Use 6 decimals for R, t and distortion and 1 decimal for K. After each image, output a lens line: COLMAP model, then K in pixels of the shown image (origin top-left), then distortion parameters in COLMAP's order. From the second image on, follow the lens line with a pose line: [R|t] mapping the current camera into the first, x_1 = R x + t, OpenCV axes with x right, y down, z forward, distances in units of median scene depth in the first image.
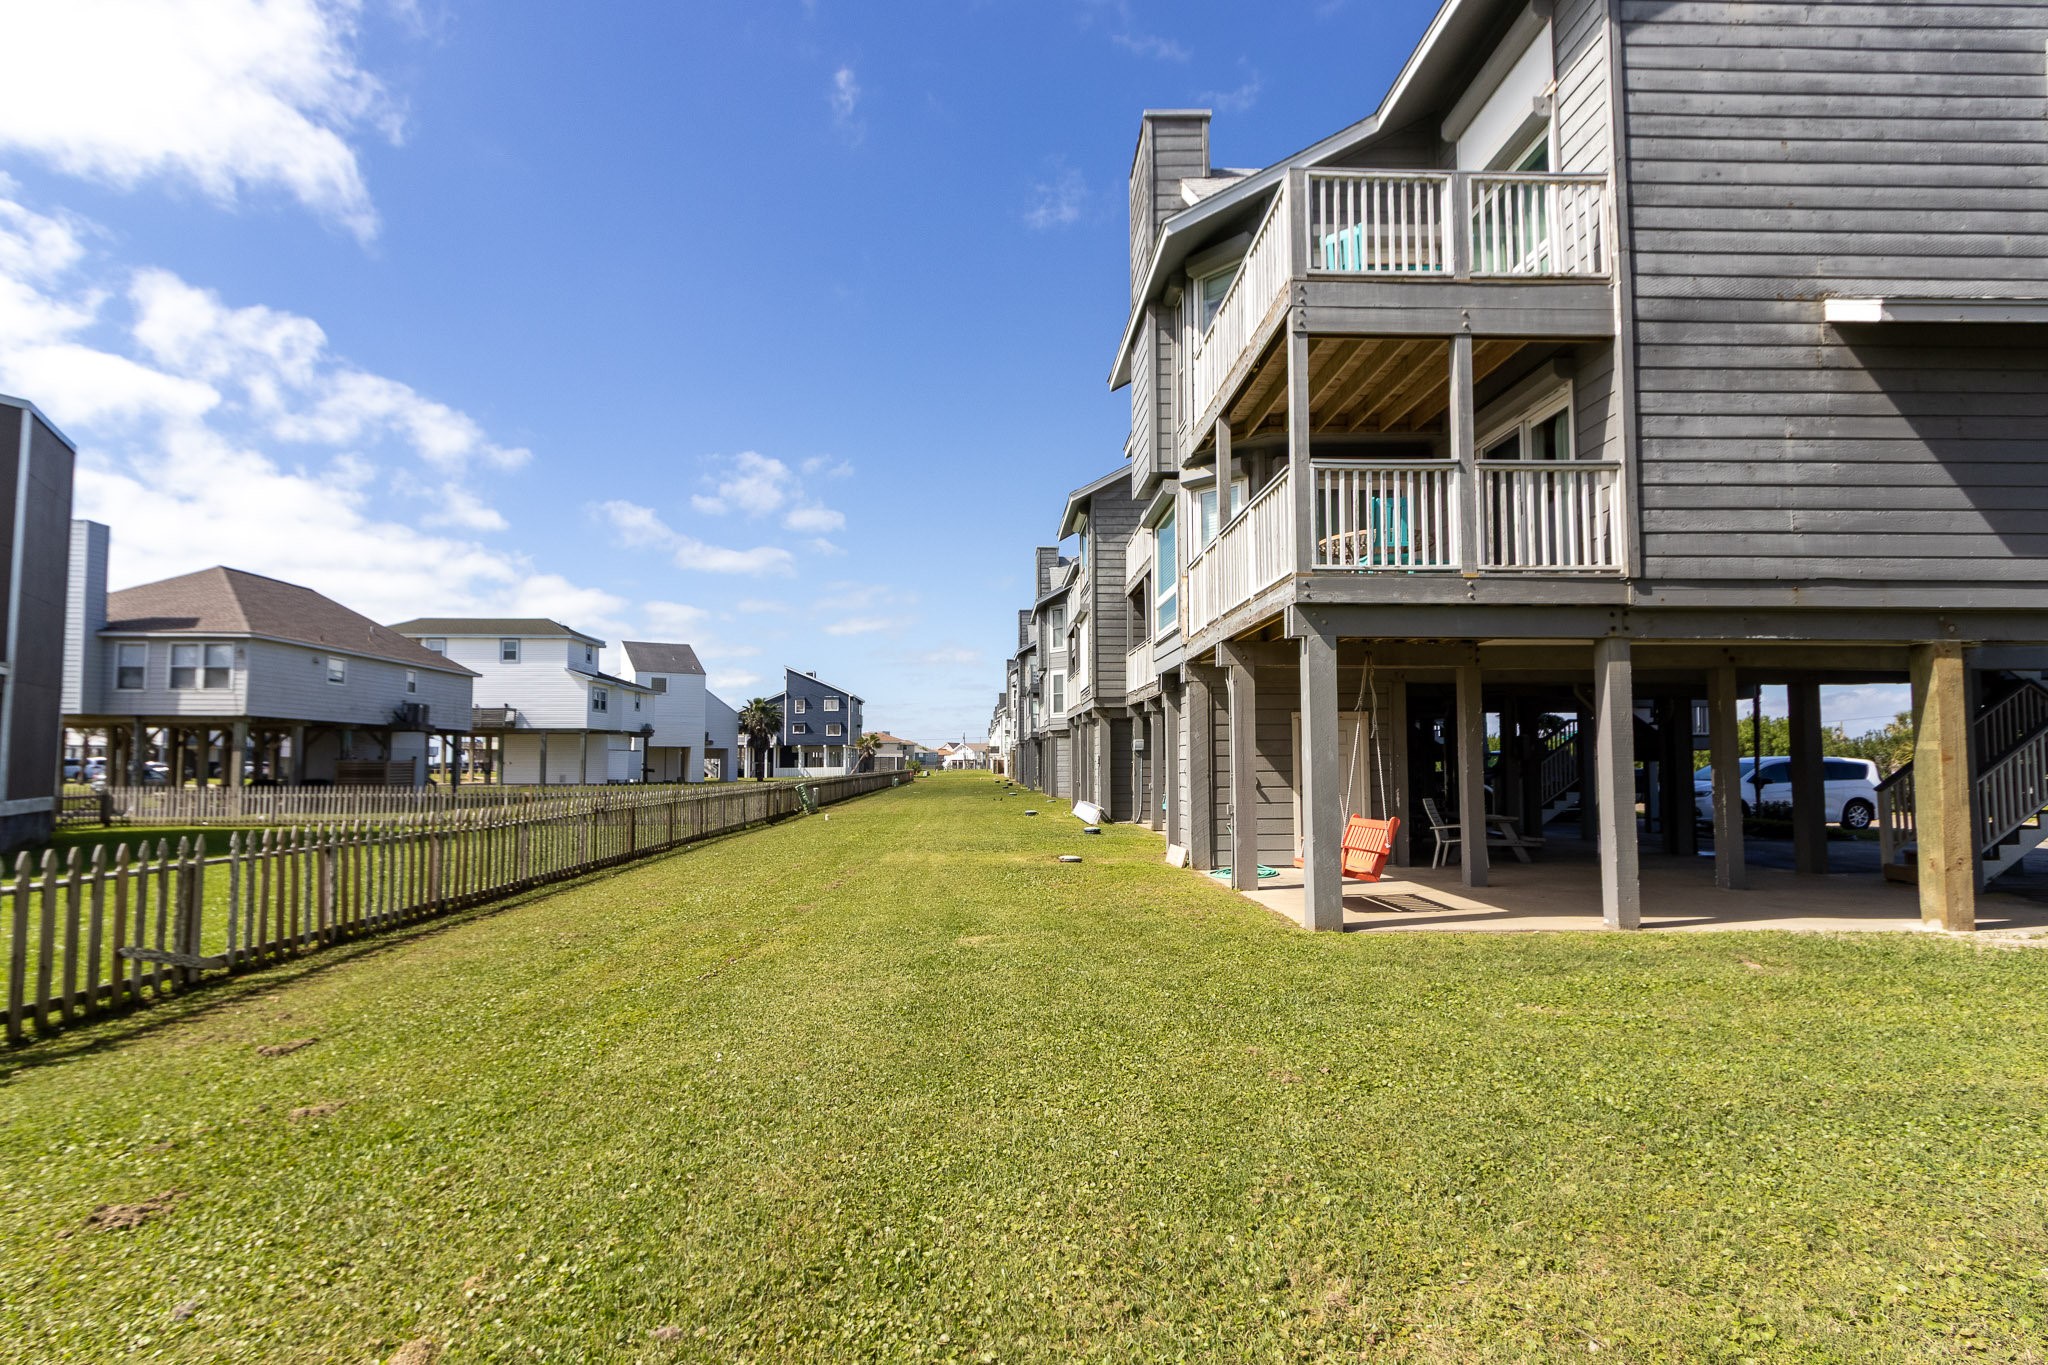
lens RADIAL K [[972.8, 0, 1000.1], [0, 972.8, 707.2], [0, 0, 1]] dist [0.015072, -0.008950]
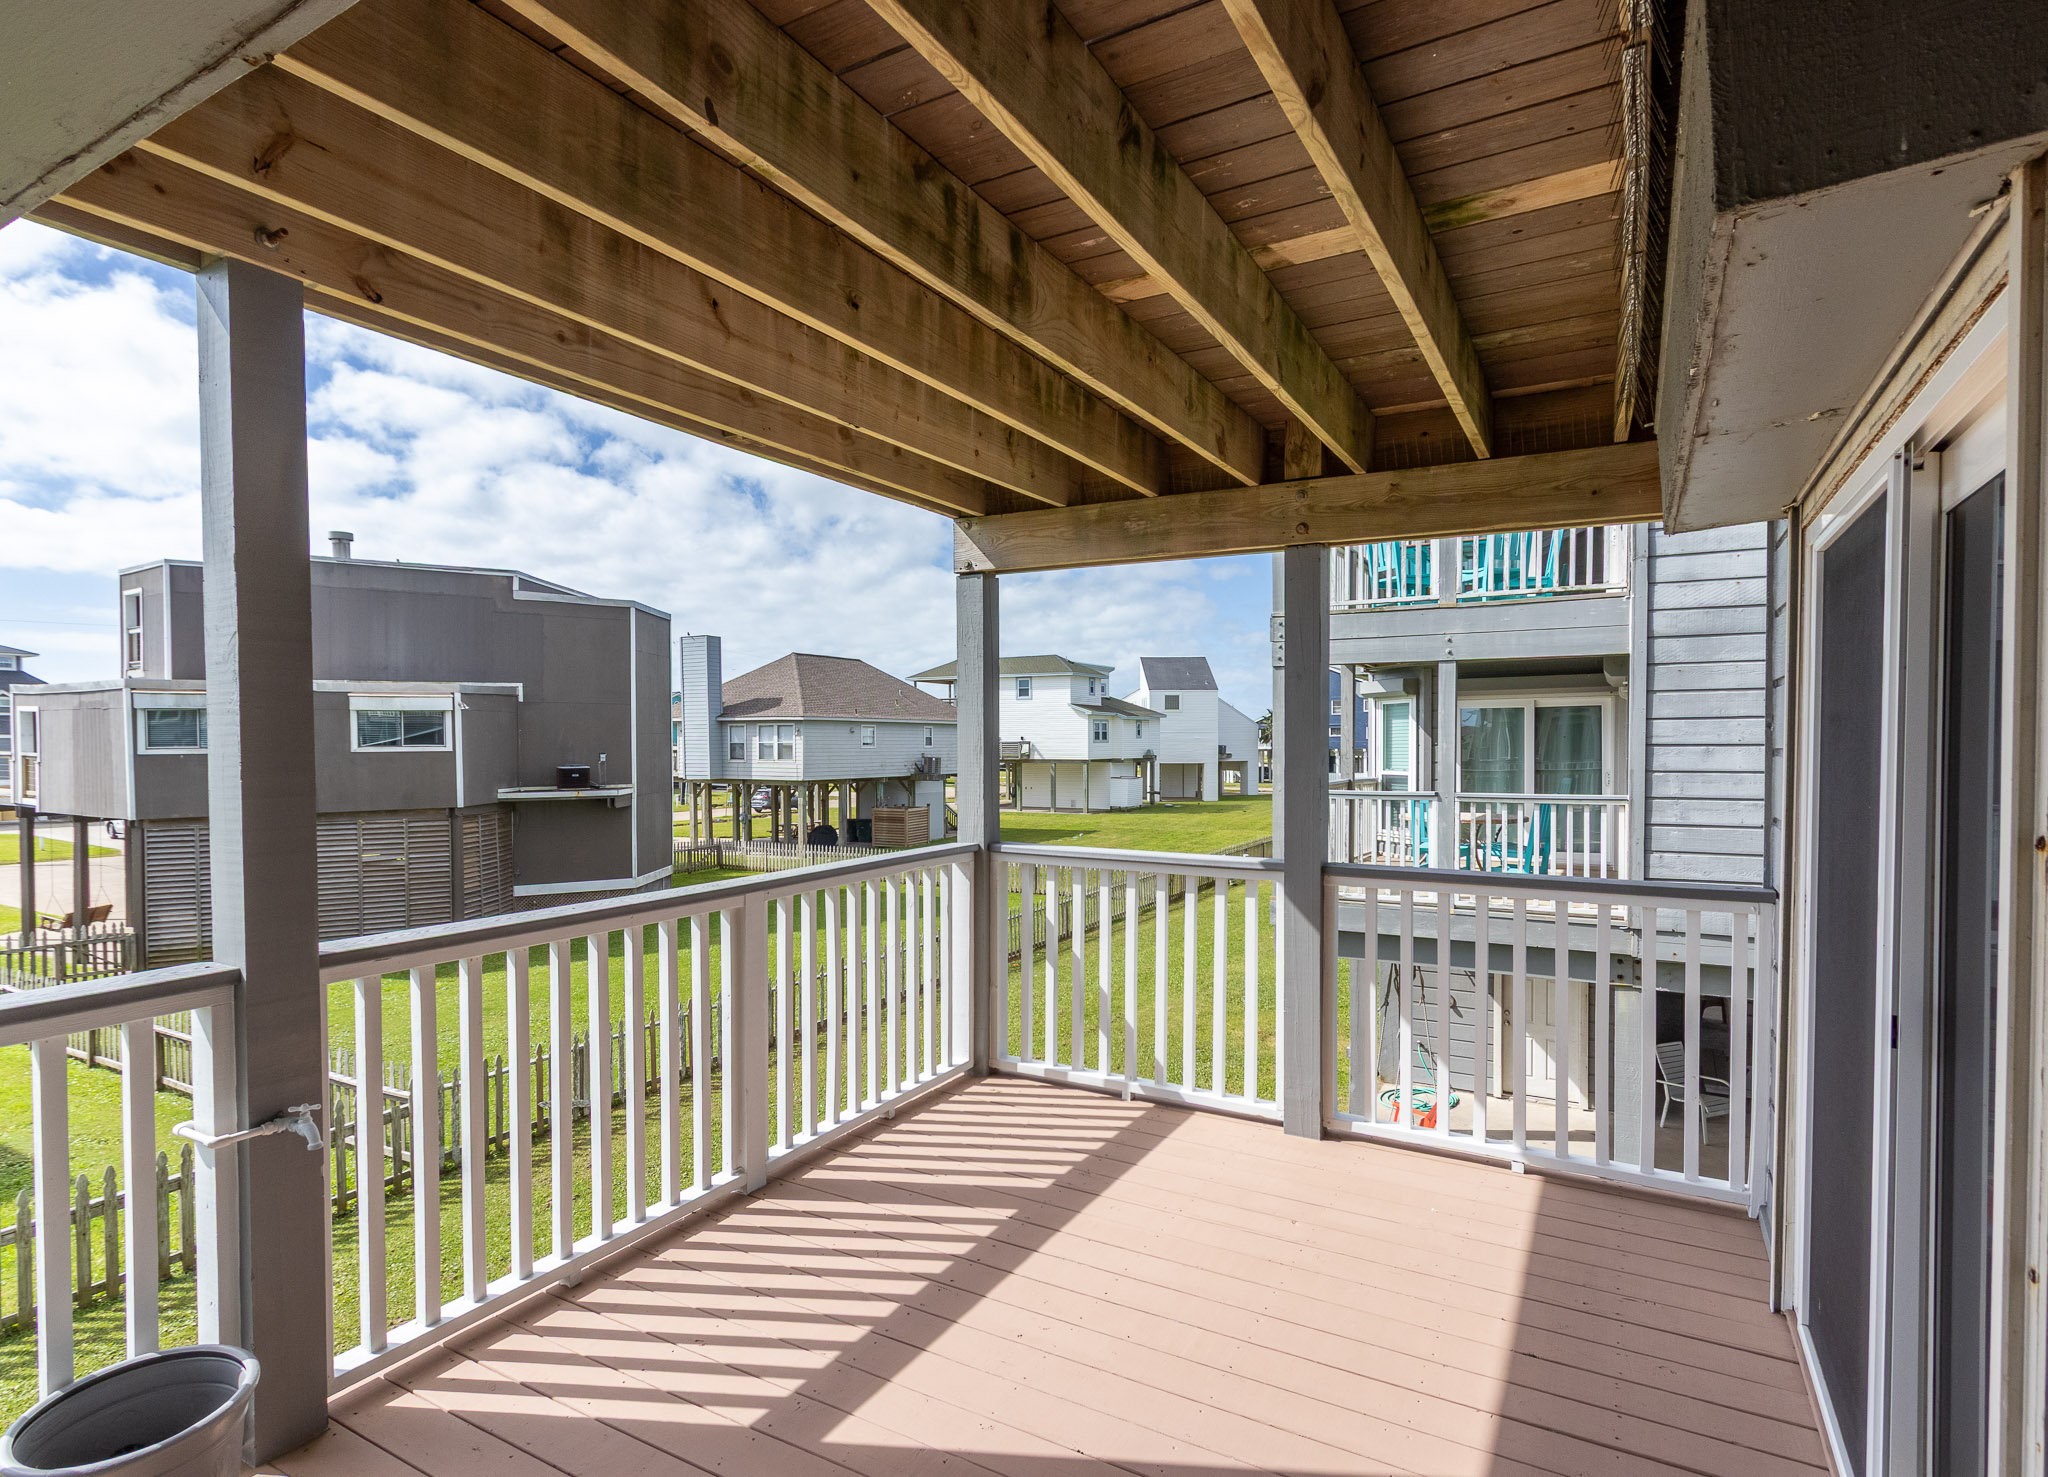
lens RADIAL K [[1049.9, 0, 1029.4], [0, 1049.9, 760.4], [0, 0, 1]] dist [0.006876, -0.000883]
pose [[0.862544, 0.006249, -0.505944, 0.588062], [0.033283, 0.997058, 0.069055, -0.335601], [0.504886, -0.076402, 0.859798, -0.104046]]
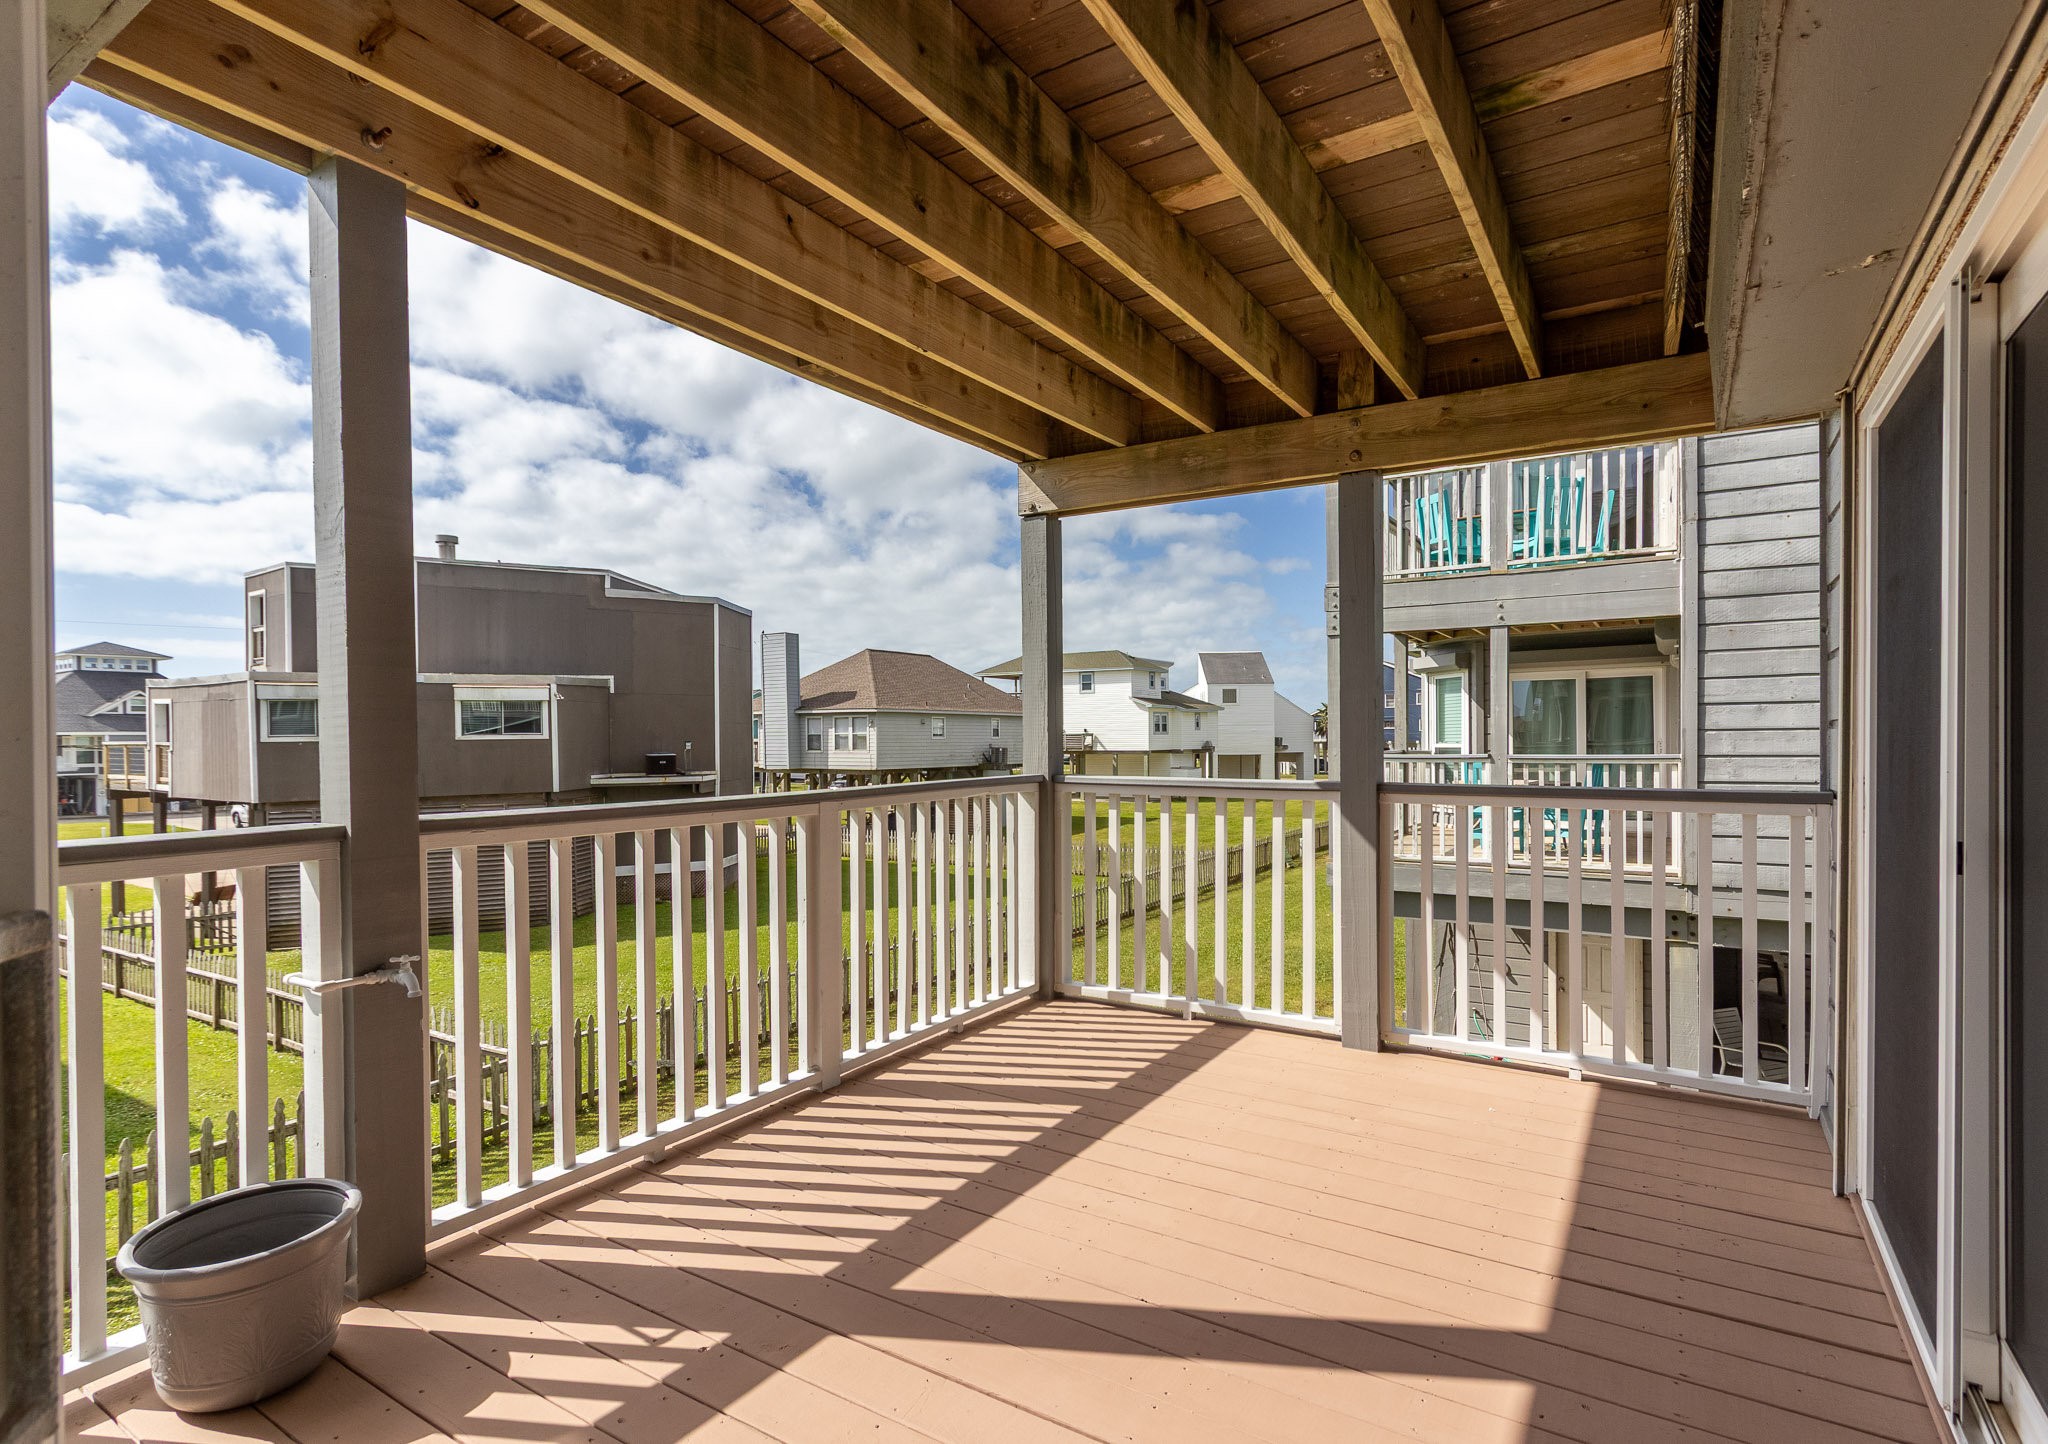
lens RADIAL K [[1006.7, 0, 1057.1], [0, 1006.7, 744.0], [0, 0, 1]] dist [0.007641, -0.001592]
pose [[0.844311, -0.003911, -0.535839, 0.587262], [0.039976, 0.997647, 0.055707, -0.306785], [0.534360, -0.068455, 0.842480, -0.104181]]
